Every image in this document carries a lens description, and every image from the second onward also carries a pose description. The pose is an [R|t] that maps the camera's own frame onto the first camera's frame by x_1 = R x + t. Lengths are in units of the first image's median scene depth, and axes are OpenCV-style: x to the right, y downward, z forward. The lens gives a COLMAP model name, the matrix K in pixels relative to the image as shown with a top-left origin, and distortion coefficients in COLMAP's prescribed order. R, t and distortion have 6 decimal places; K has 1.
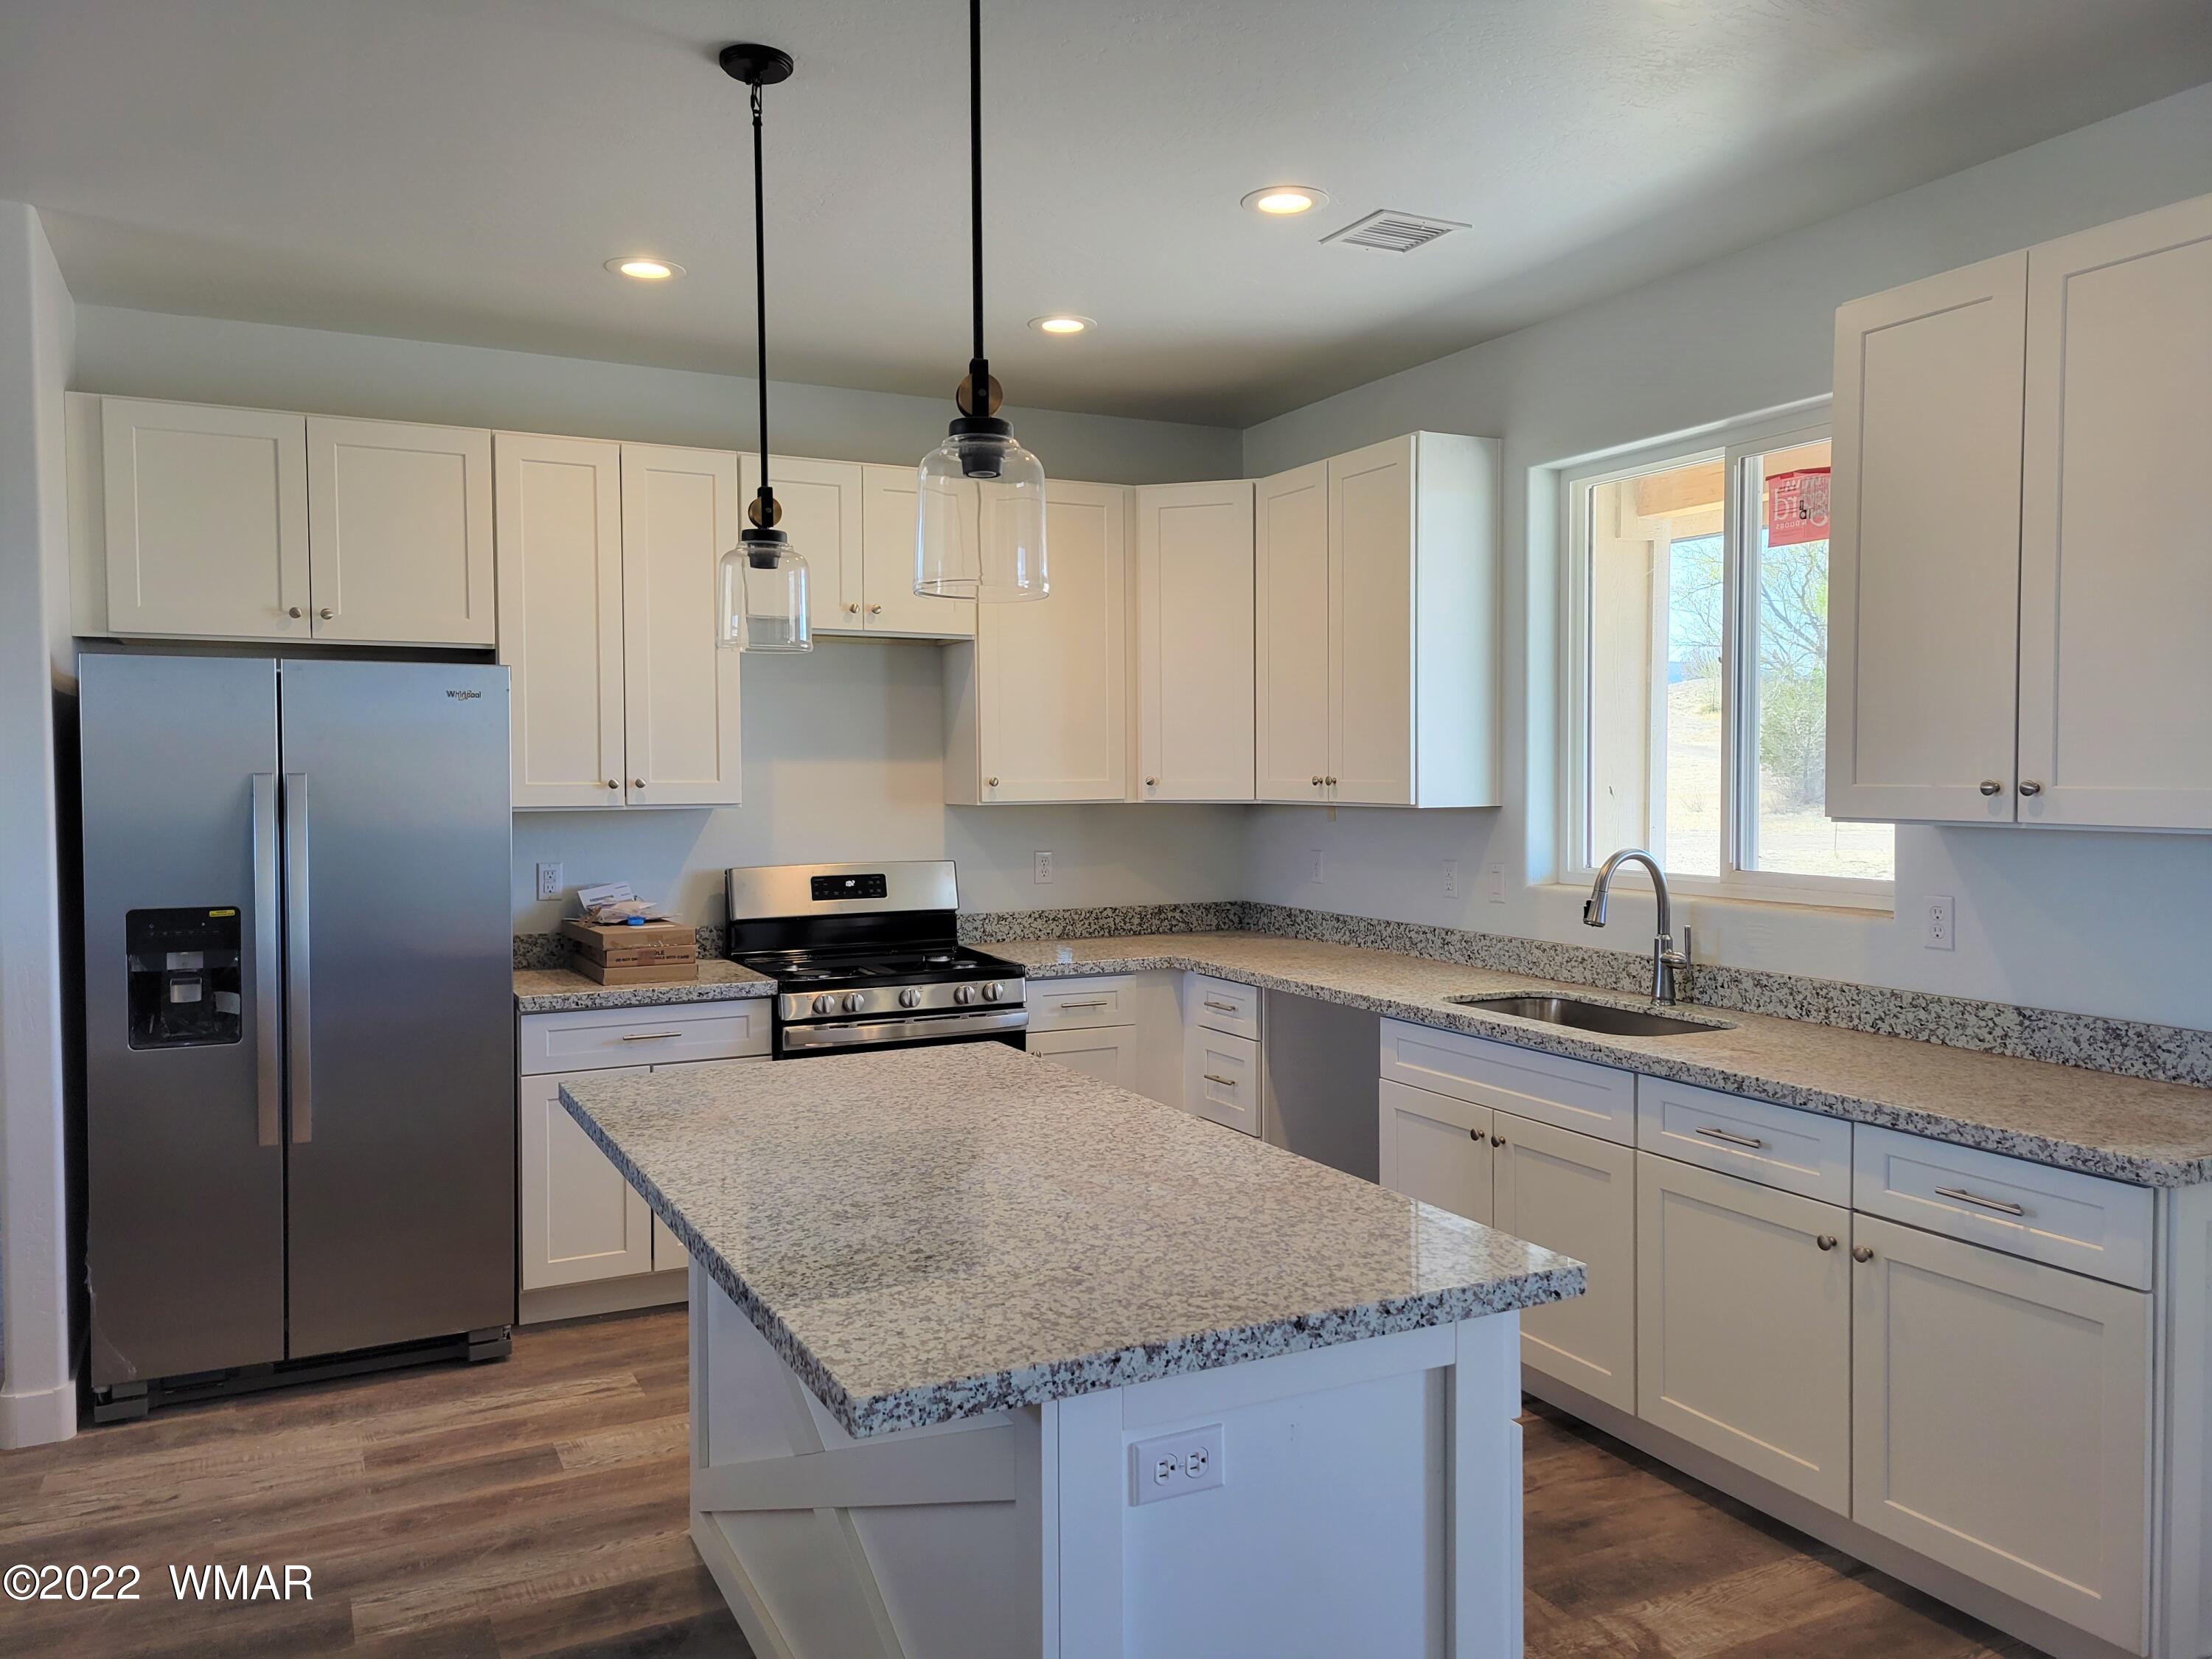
lens RADIAL K [[1694.2, 0, 1106.0], [0, 1694.2, 829.5], [0, 0, 1]] dist [0.064552, -0.069523]
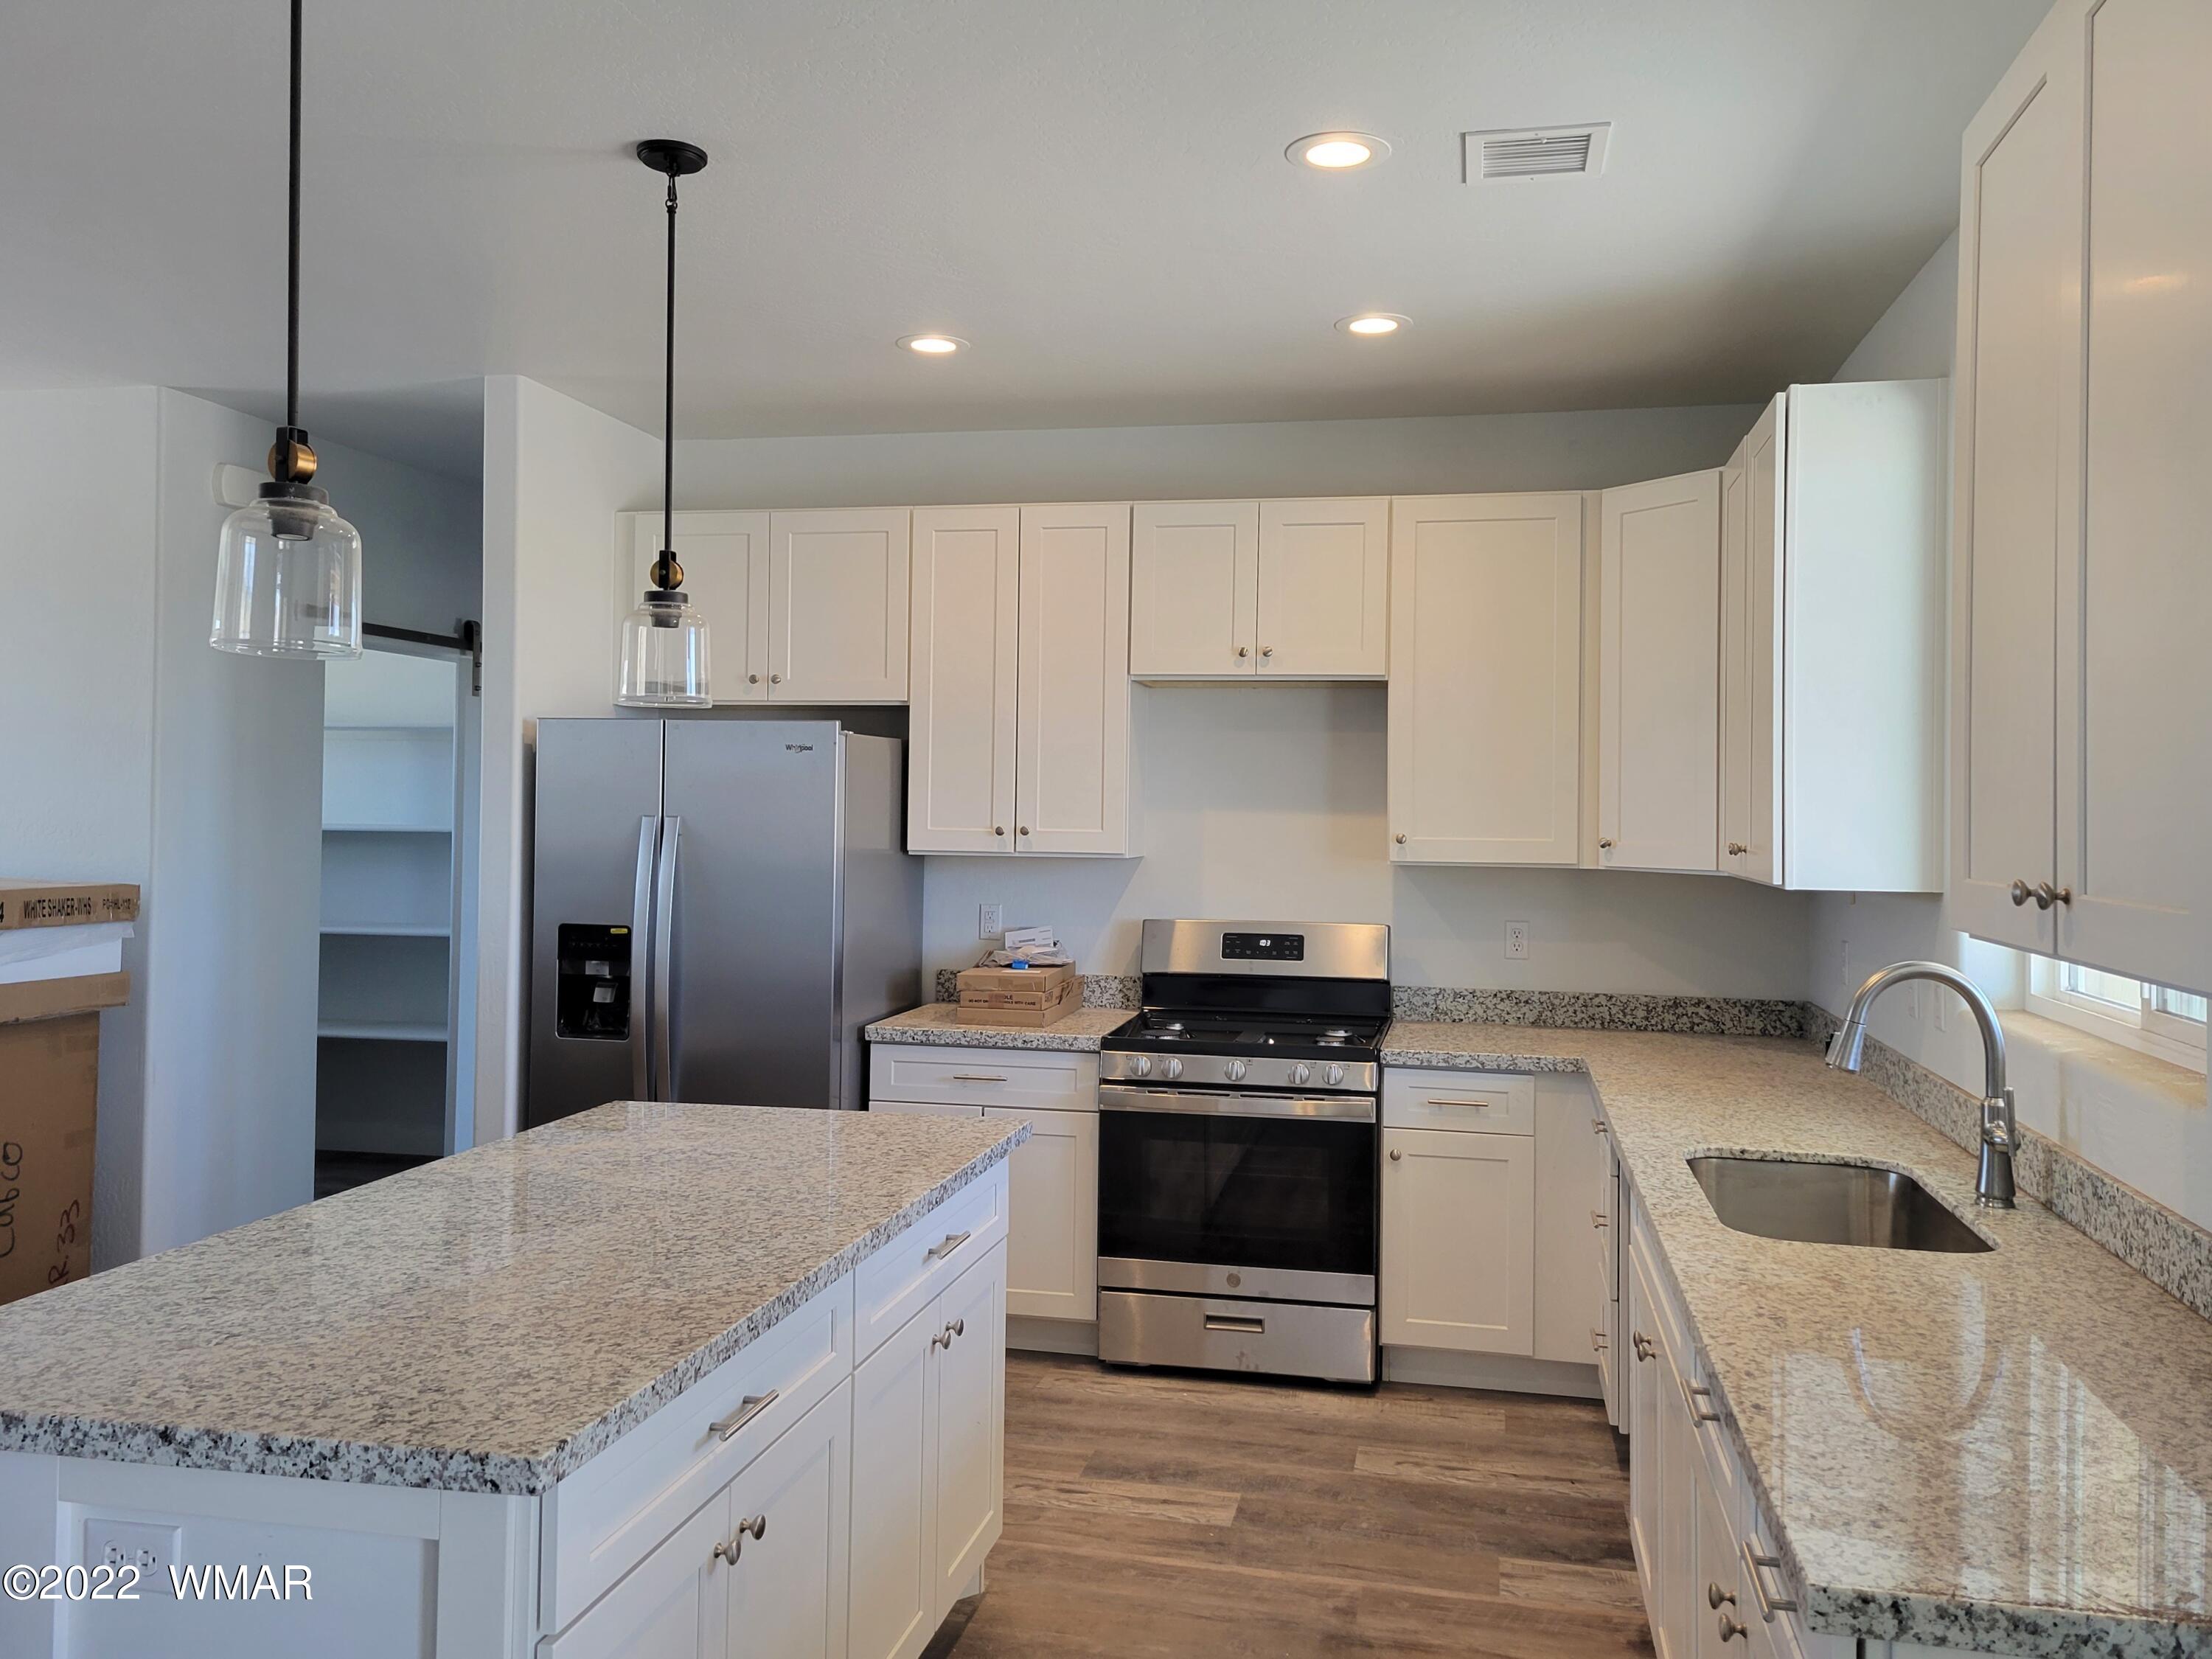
lens RADIAL K [[1728.0, 0, 1110.9], [0, 1728.0, 790.3], [0, 0, 1]] dist [0.069630, -0.069835]
pose [[0.786000, 0.010196, -0.618143, 0.496551], [-0.041992, 0.998435, -0.036926, -0.018130], [0.616799, 0.054981, 0.785198, 0.254548]]
